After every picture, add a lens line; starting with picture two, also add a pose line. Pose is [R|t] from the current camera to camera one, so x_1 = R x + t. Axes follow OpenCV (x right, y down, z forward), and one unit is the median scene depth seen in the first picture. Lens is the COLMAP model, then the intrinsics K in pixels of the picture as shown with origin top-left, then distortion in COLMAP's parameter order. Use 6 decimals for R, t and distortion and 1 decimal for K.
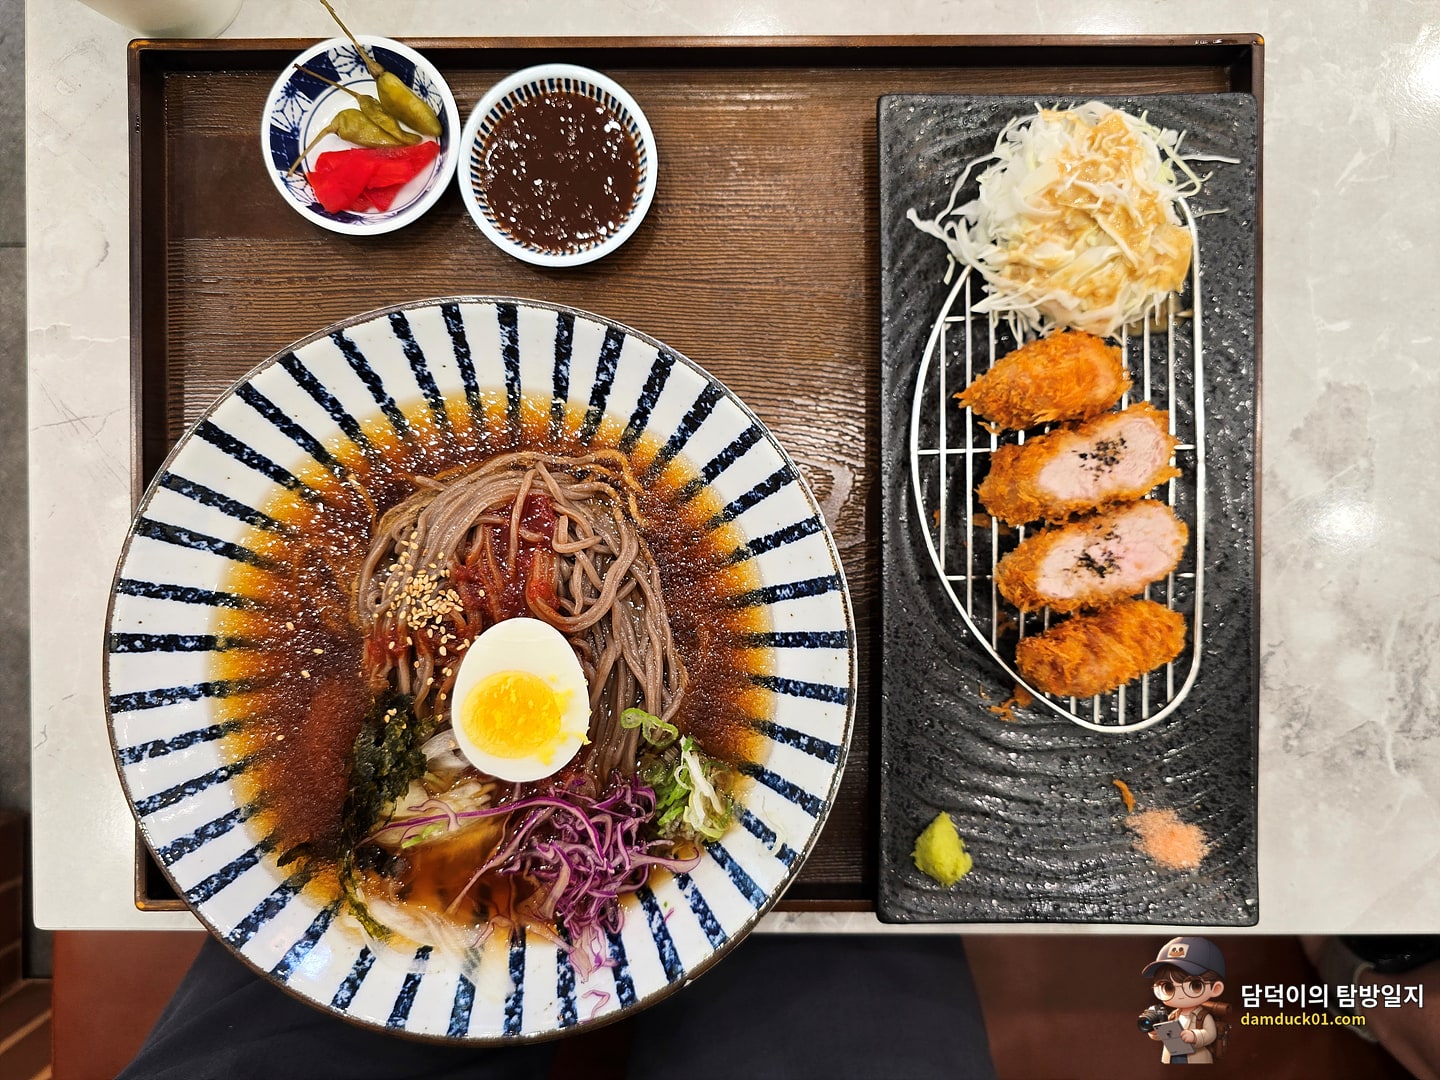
lens RADIAL K [[1113.1, 0, 733.8], [0, 1113.1, 533.7], [0, 0, 1]] dist [0.013748, 0.002983]
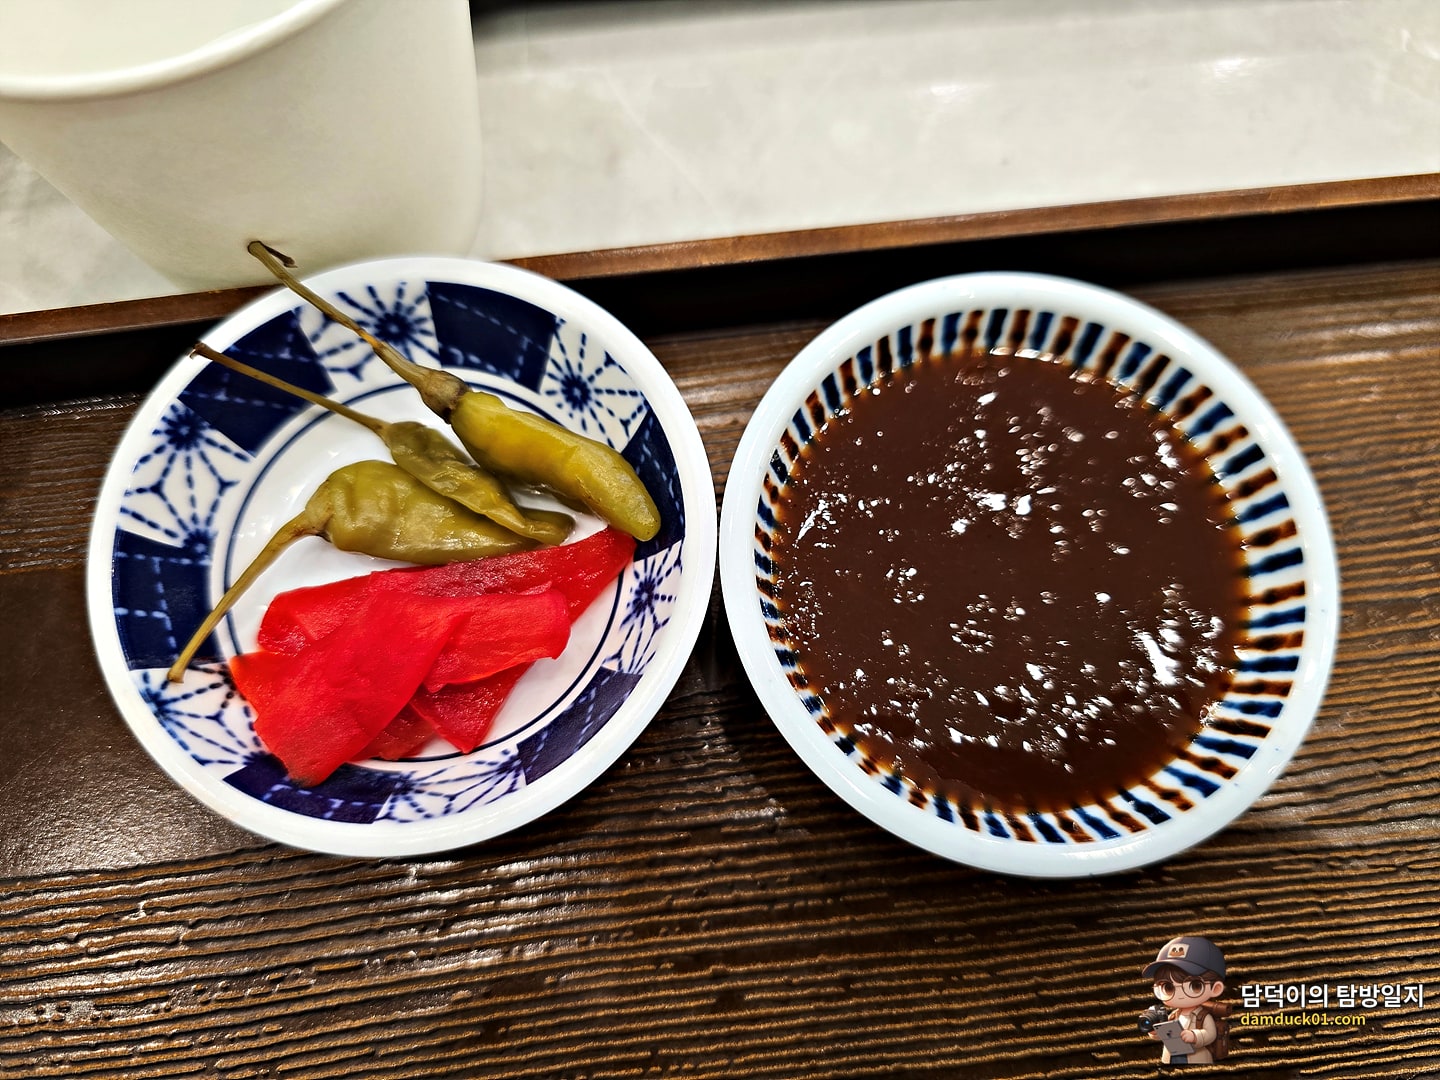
lens RADIAL K [[1113.1, 0, 707.6], [0, 1113.1, 537.1], [0, 0, 1]] dist [0.013748, 0.002983]
pose [[0.992745, -0.110913, 0.046435, -0.258648], [0.119857, 0.943650, -0.308479, -0.242812], [-0.009604, 0.311807, 0.950097, 0.686797]]
